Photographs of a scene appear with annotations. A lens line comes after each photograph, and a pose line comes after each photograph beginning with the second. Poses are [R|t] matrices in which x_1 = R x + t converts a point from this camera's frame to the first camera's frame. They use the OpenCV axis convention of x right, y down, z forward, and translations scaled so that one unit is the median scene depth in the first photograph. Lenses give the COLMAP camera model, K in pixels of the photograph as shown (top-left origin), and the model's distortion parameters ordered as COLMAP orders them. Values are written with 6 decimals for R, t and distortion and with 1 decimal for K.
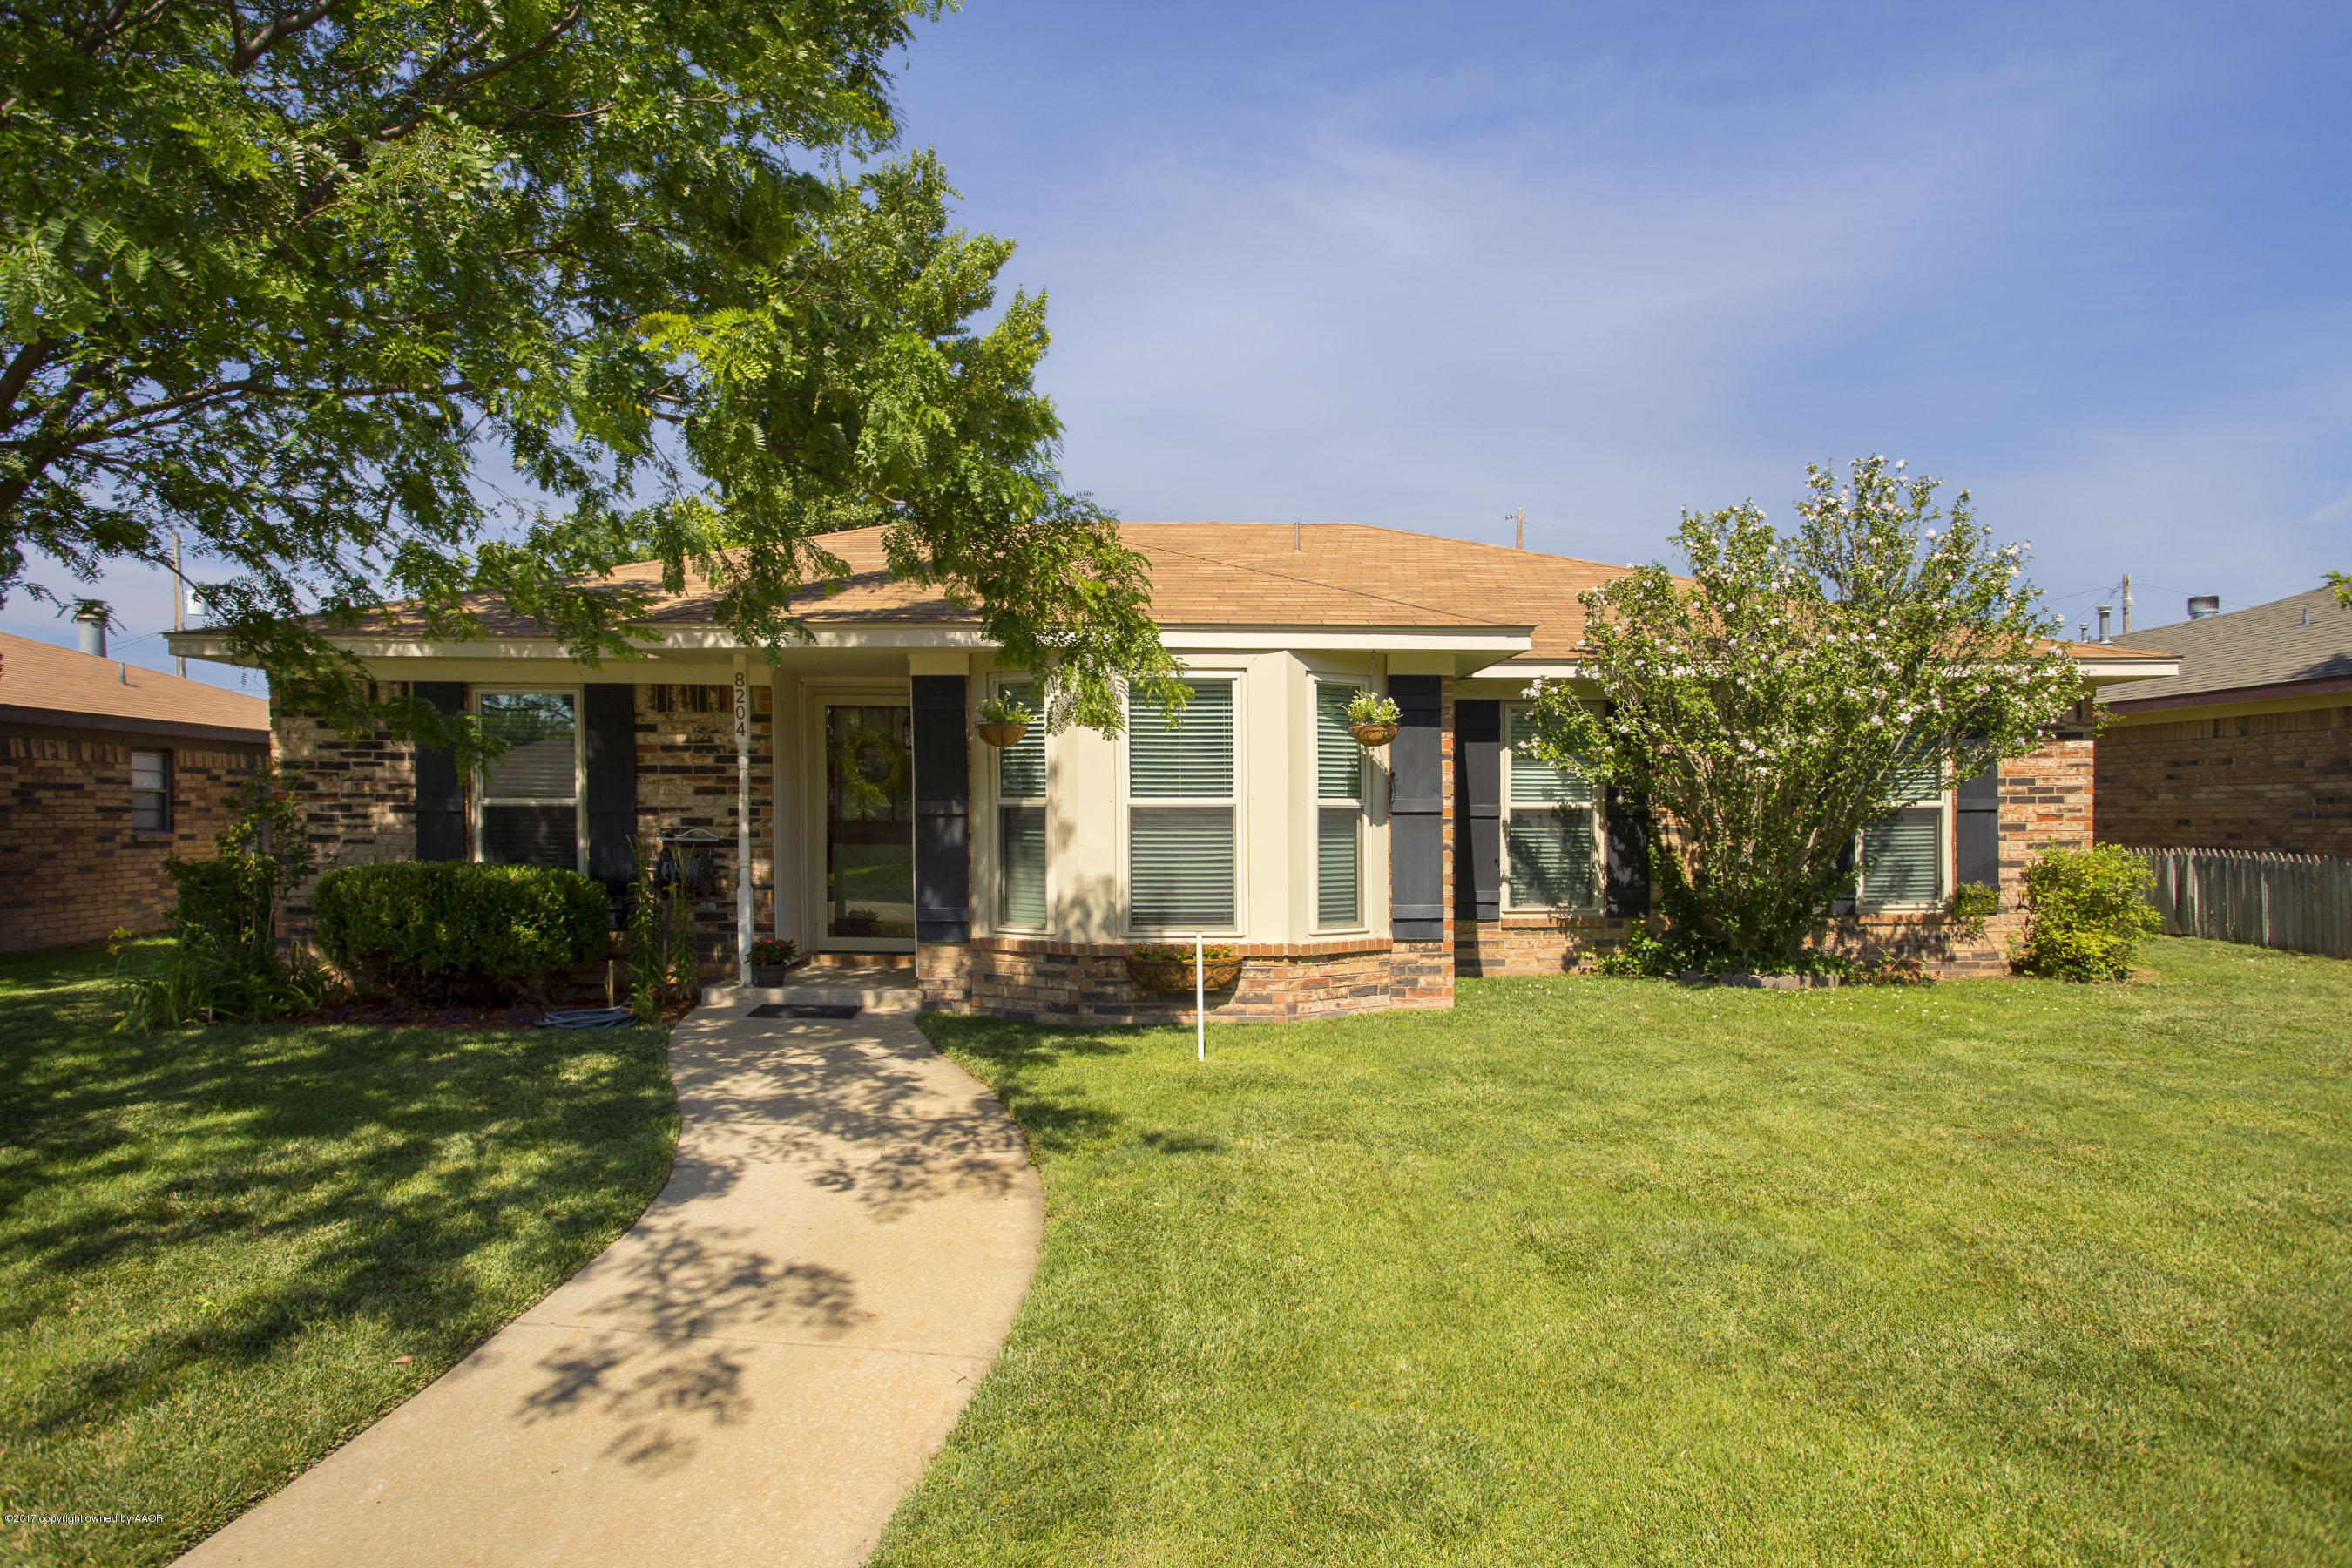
lens RADIAL K [[1352.5, 0, 1177.0], [0, 1352.5, 760.0], [0, 0, 1]] dist [-0.040200, 0.006366]
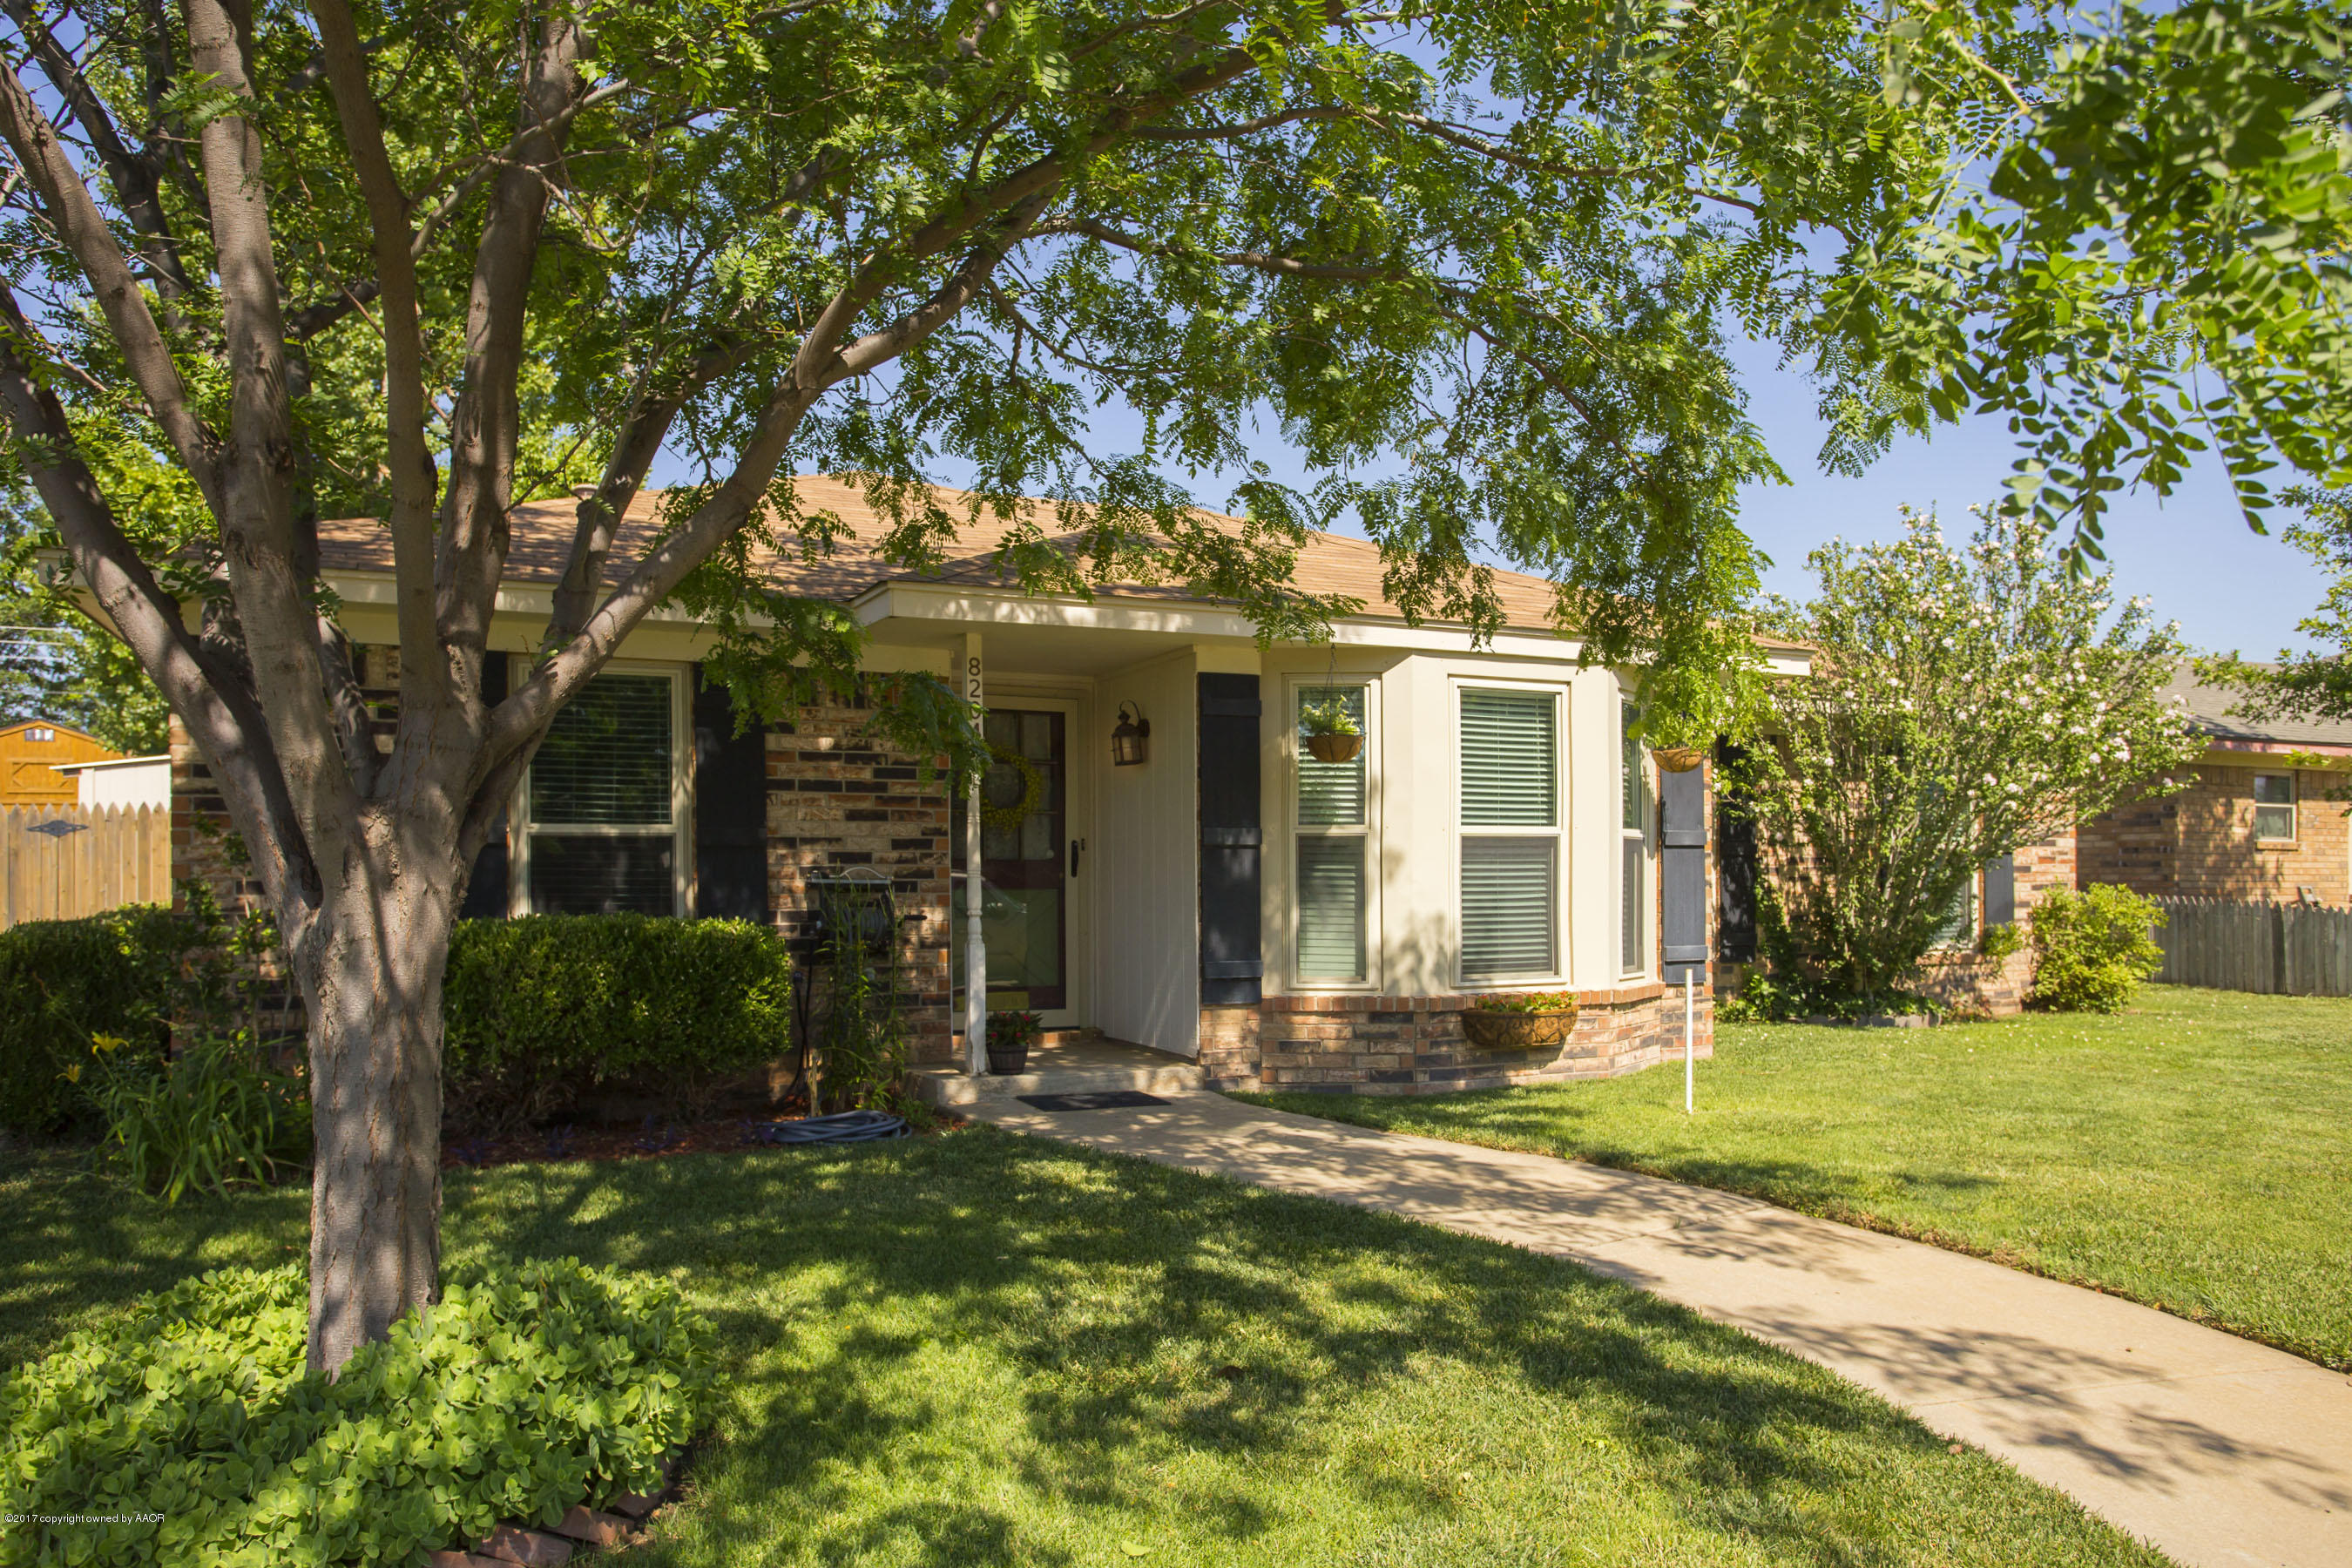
lens RADIAL K [[1653.9, 0, 1176.1], [0, 1653.9, 782.9], [0, 0, 1]] dist [0.027340, -0.005669]
pose [[0.909444, 0.020411, 0.415325, -0.634550], [-0.010519, 0.999604, -0.026093, 0.030105], [-0.415693, 0.019361, 0.909299, 0.113688]]
